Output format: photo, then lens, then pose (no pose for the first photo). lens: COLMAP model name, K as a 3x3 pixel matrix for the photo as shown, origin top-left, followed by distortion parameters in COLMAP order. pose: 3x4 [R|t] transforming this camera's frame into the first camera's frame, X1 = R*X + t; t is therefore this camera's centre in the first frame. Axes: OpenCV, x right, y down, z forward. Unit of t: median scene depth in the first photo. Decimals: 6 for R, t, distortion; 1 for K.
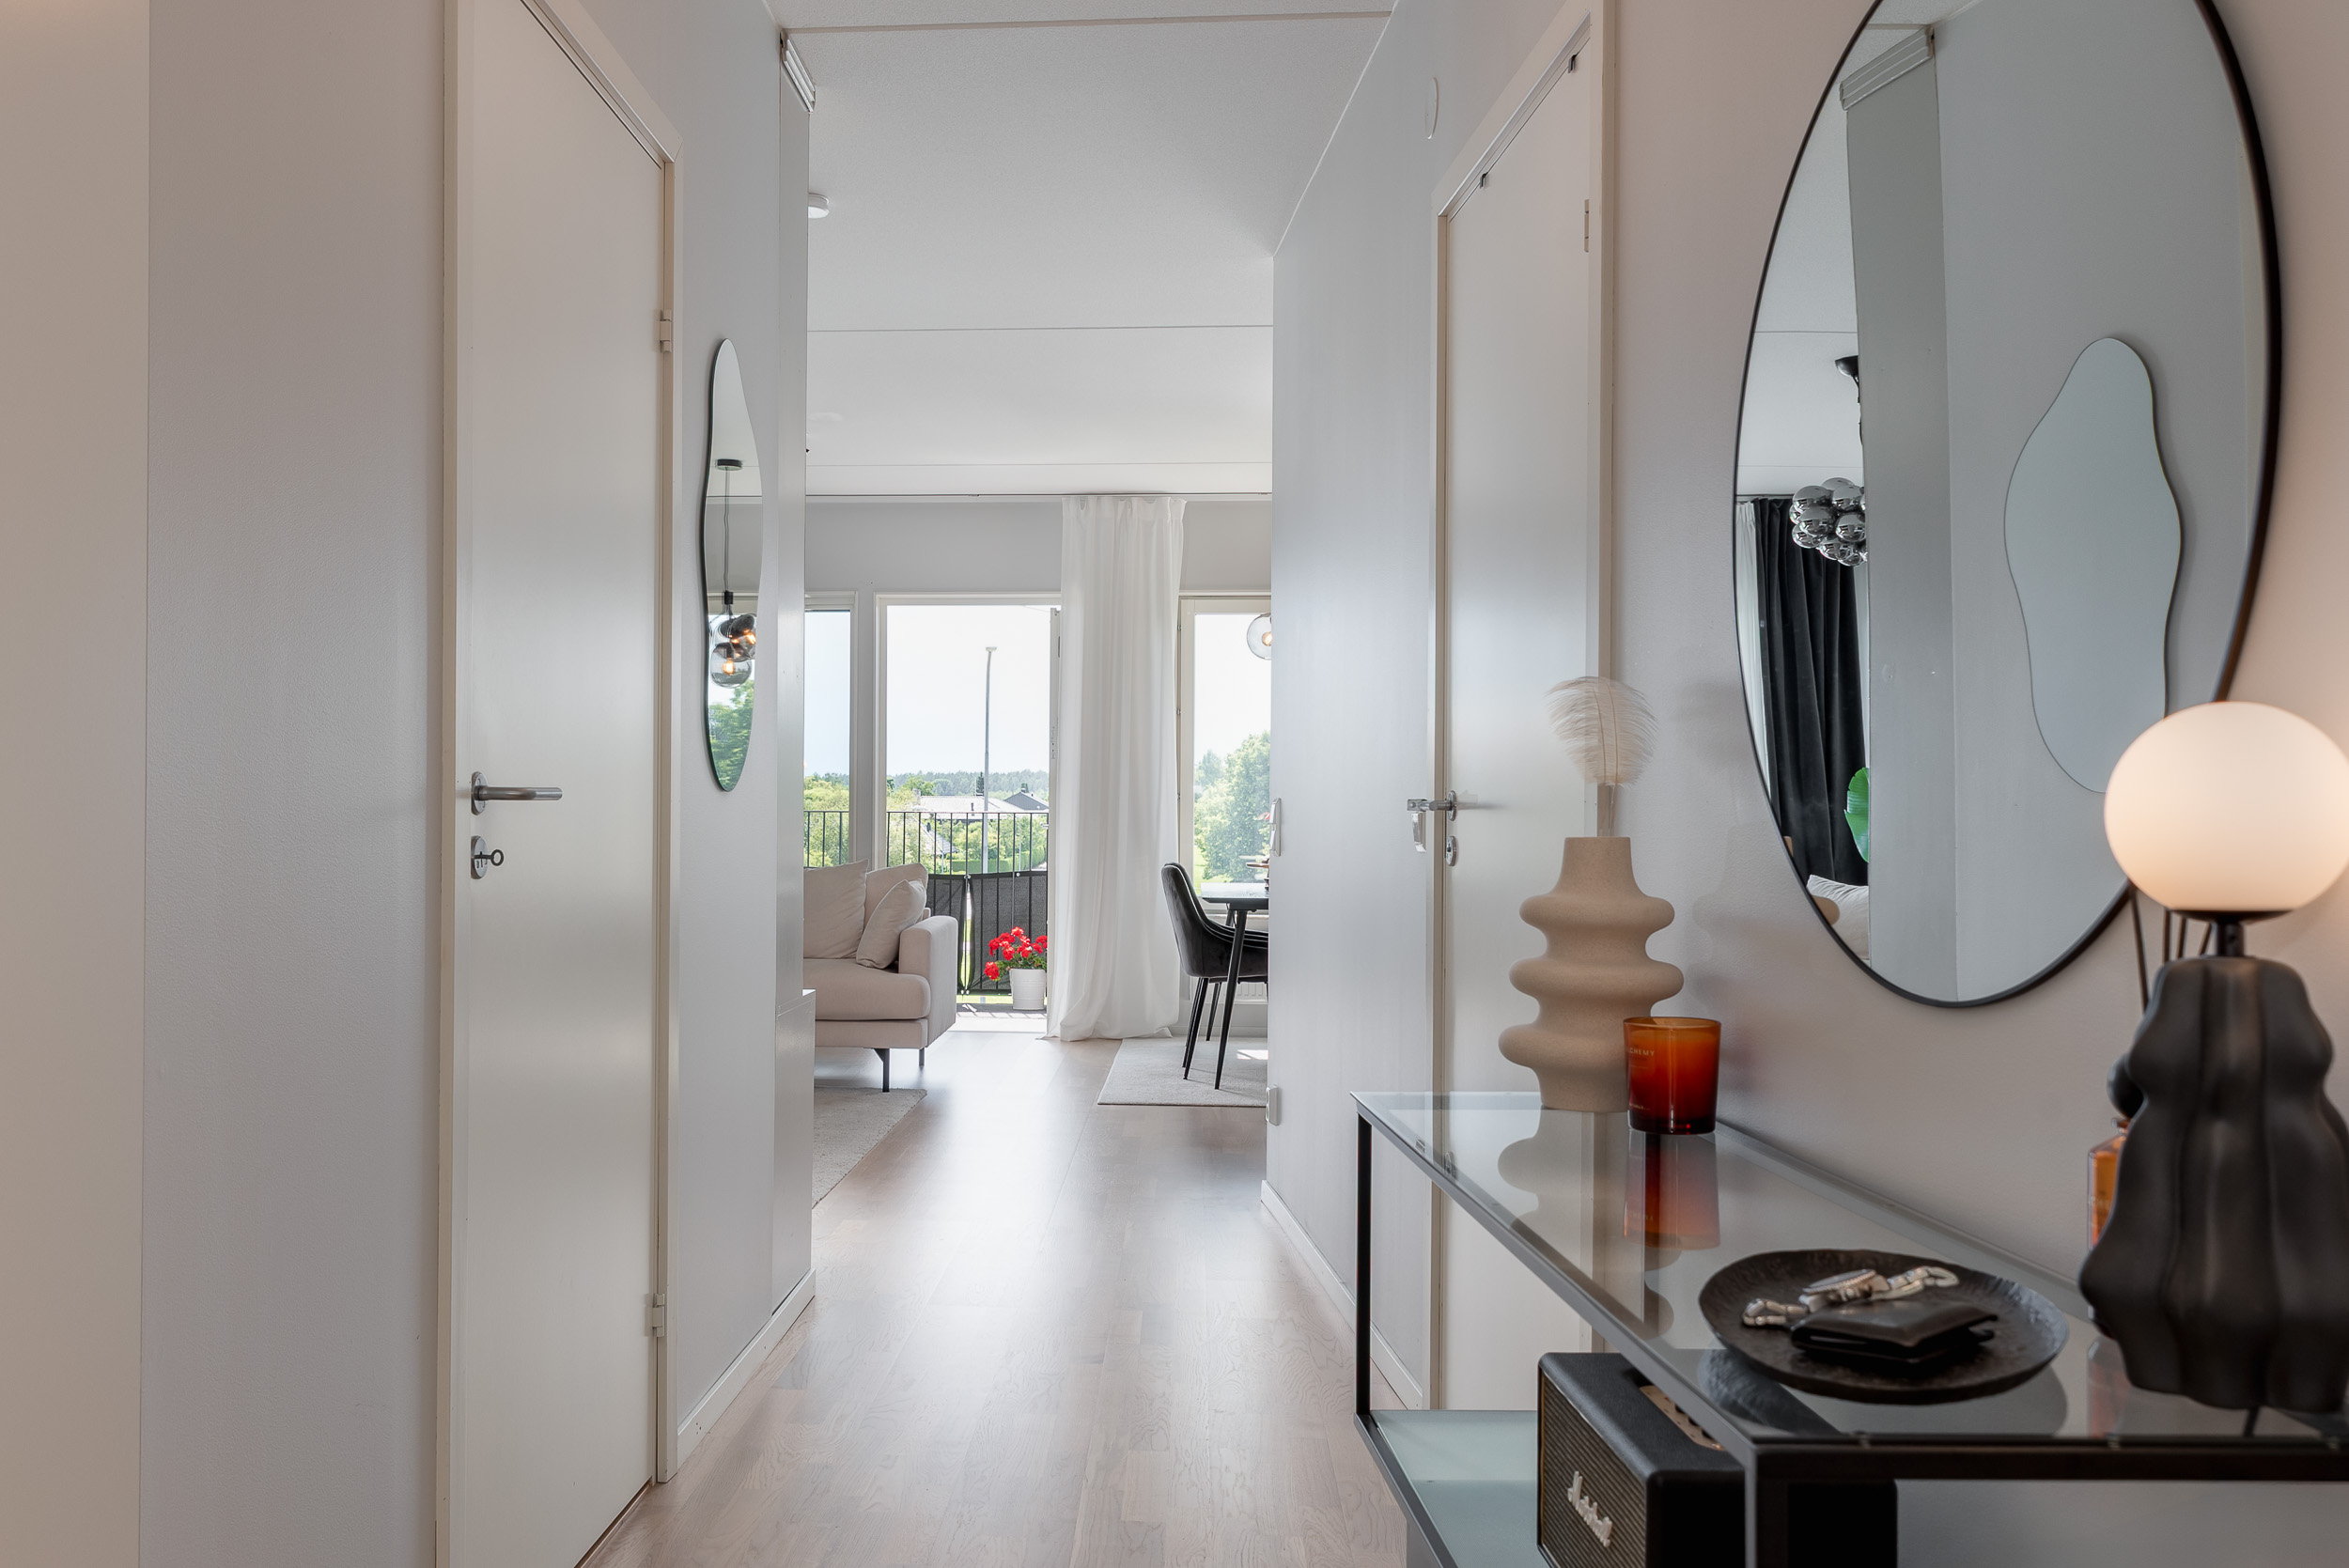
lens RADIAL K [[1999.0, 0, 1284.8], [0, 1999.0, 735.0], [0, 0, 1]] dist [-0.006795, 0.004623]
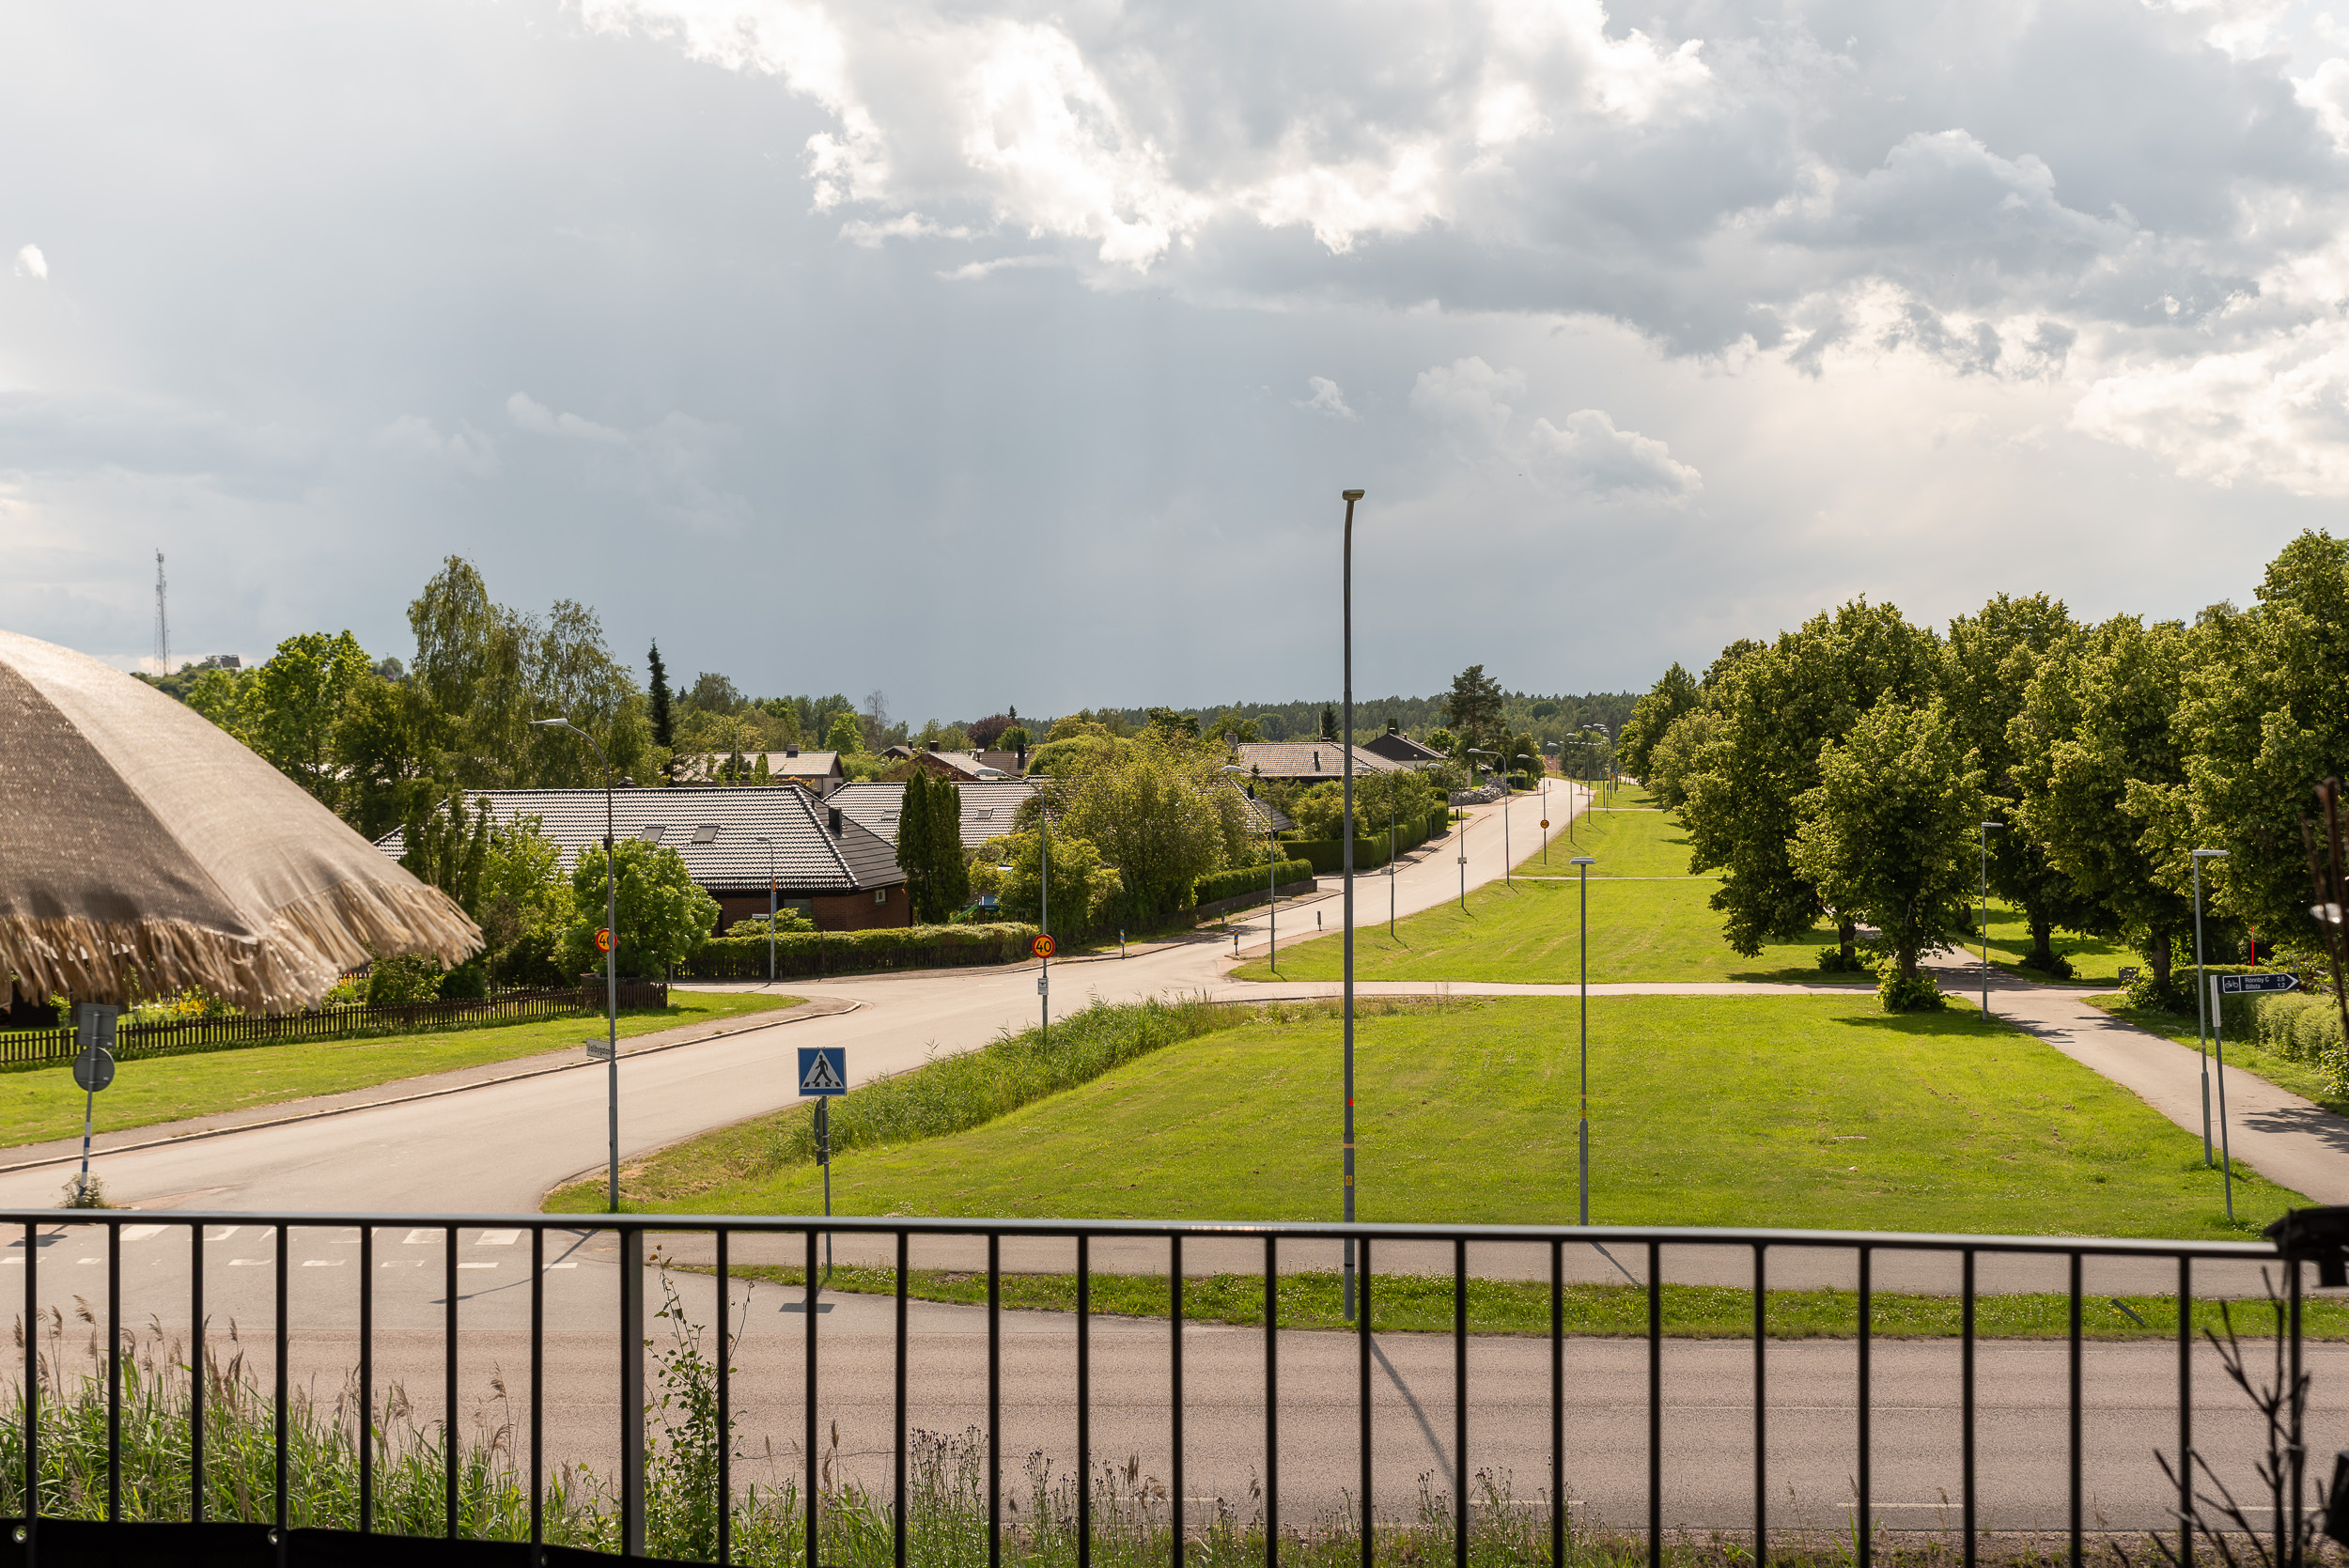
lens RADIAL K [[2897.2, 0, 1174.5], [0, 2897.2, 784.0], [0, 0, 1]] dist [0.027404, 0.000770]
pose [[0.979317, -0.011678, -0.201995, -0.036555], [0.021636, 0.998653, 0.047161, -0.003937], [0.201173, -0.050556, 0.978250, 0.219145]]
